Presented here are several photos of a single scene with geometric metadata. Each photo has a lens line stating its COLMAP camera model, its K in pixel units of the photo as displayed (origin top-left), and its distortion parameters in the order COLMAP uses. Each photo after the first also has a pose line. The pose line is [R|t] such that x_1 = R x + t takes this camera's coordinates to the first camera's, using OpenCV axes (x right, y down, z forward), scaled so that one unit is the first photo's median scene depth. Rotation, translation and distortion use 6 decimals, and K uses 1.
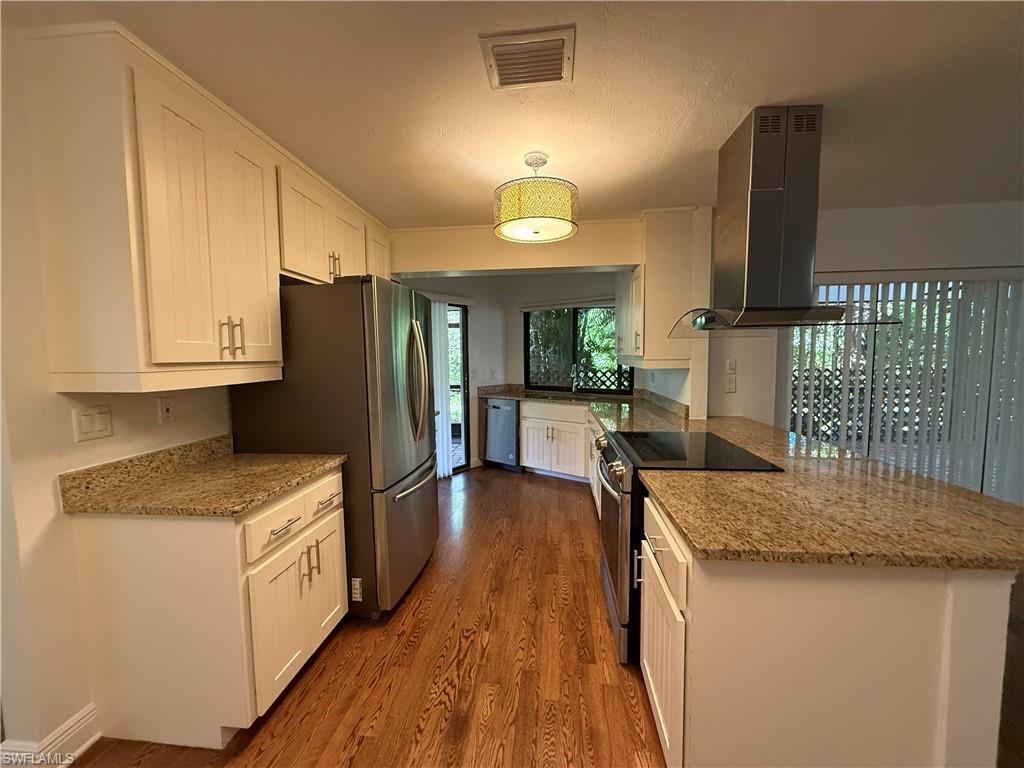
lens RADIAL K [[408.6, 0, 512.0], [0, 408.6, 384.0], [0, 0, 1]] dist [0.000447, 0.000276]
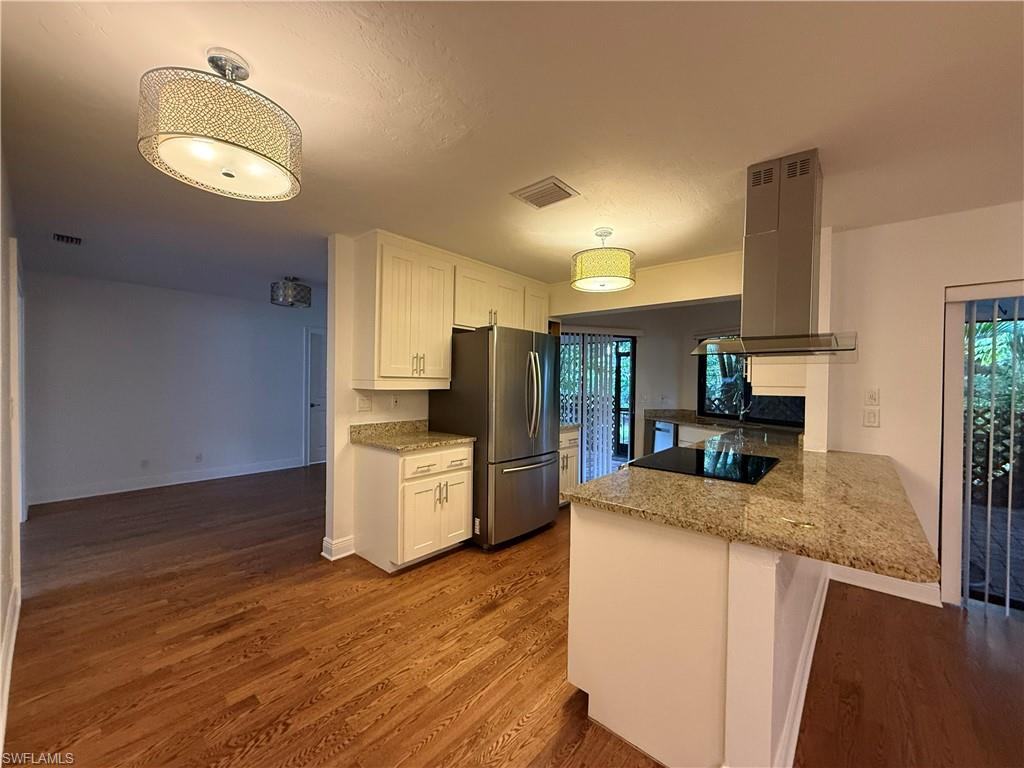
lens RADIAL K [[408.6, 0, 512.0], [0, 408.6, 384.0], [0, 0, 1]] dist [0.000447, 0.000276]
pose [[0.820465, 0.026855, -0.571066, 0.674623], [-0.064397, 0.996880, -0.045642, 0.031692], [0.568058, 0.074223, 0.819634, -0.265286]]
